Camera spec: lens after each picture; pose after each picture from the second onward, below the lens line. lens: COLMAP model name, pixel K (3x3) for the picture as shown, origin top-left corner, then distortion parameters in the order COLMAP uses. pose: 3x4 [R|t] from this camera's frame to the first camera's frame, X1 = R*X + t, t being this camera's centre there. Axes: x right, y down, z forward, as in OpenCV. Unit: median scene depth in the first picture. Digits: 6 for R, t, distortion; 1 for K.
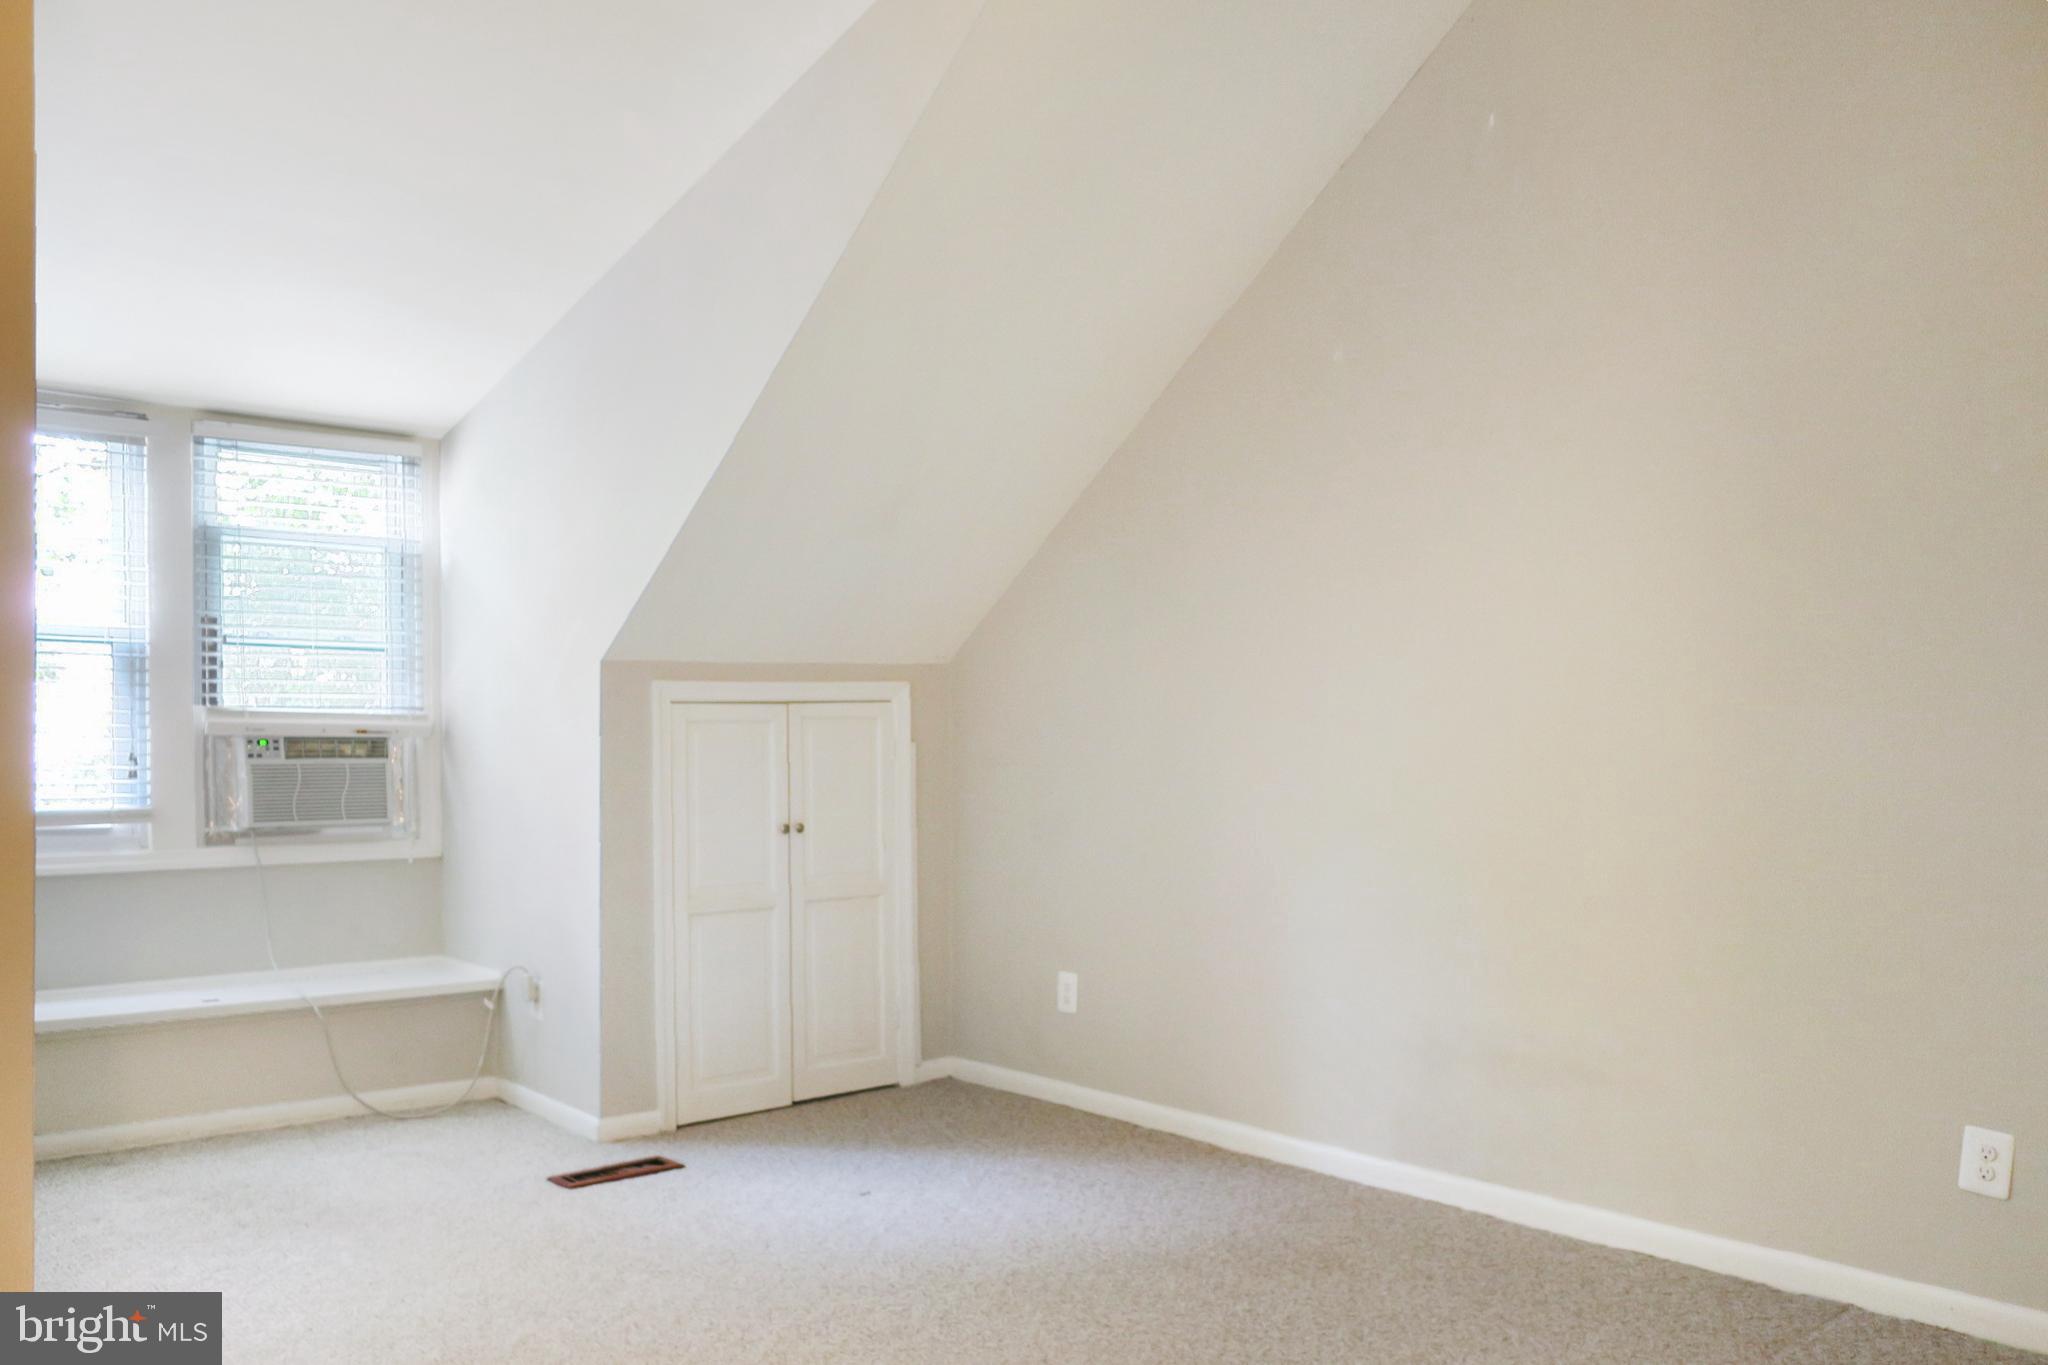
lens RADIAL K [[1679.3, 0, 1024.0], [0, 1679.3, 682.5], [0, 0, 1]] dist [-0.002753, -0.003567]
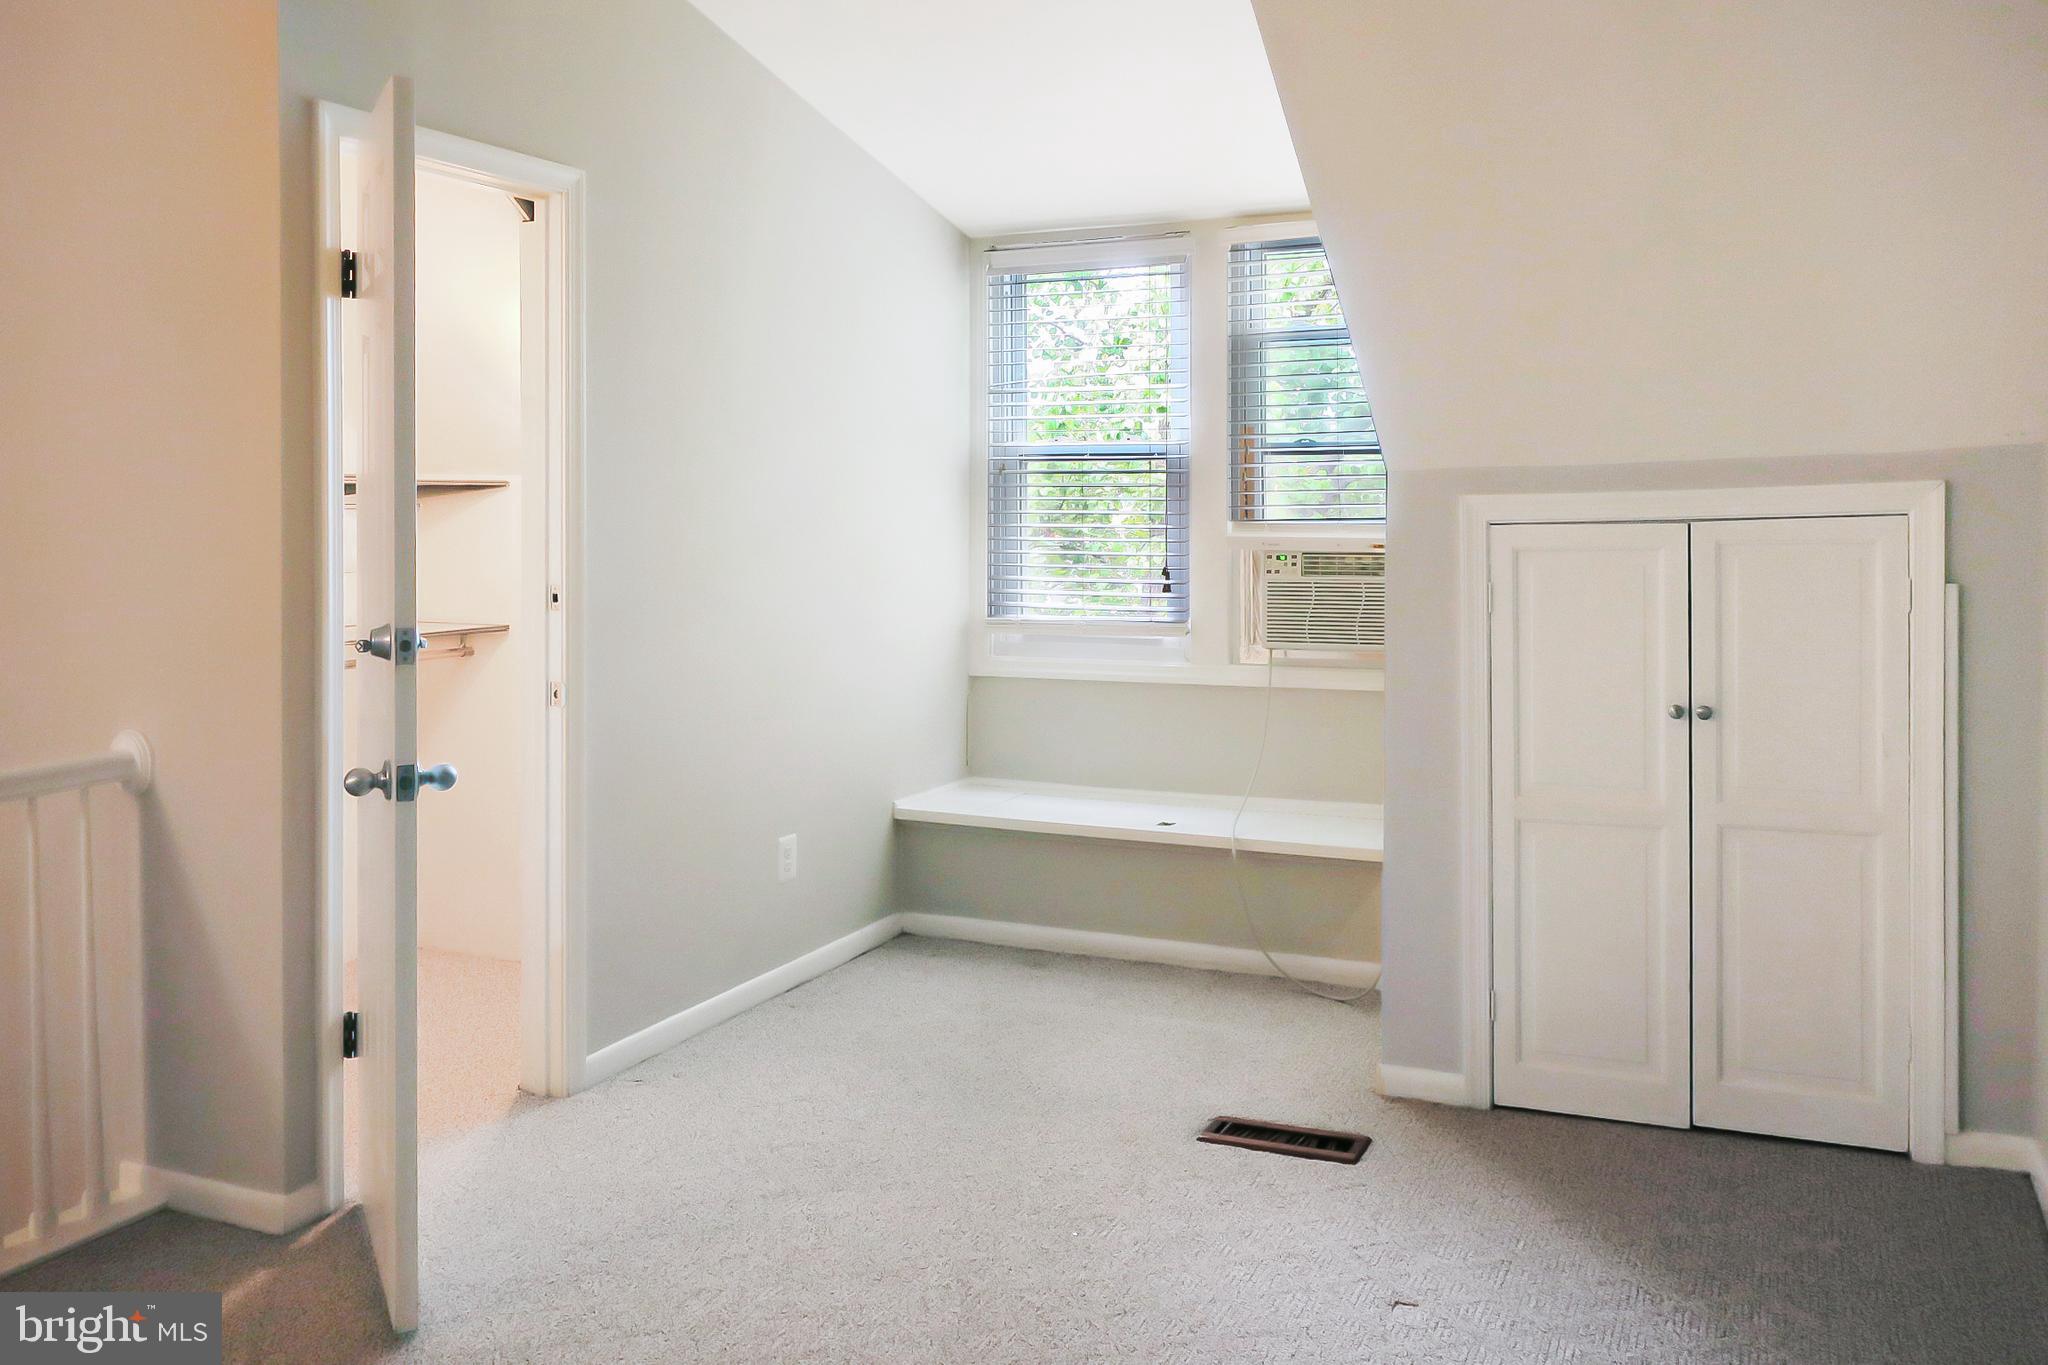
lens RADIAL K [[1641.2, 0, 1024.7], [0, 1641.2, 518.2], [0, 0, 1]] dist [-0.000836, 0.000221]
pose [[0.411148, 0.005372, -0.911553, 0.331925], [0.043637, 0.998720, 0.025568, -0.016515], [0.910523, -0.050290, 0.410388, 0.491363]]
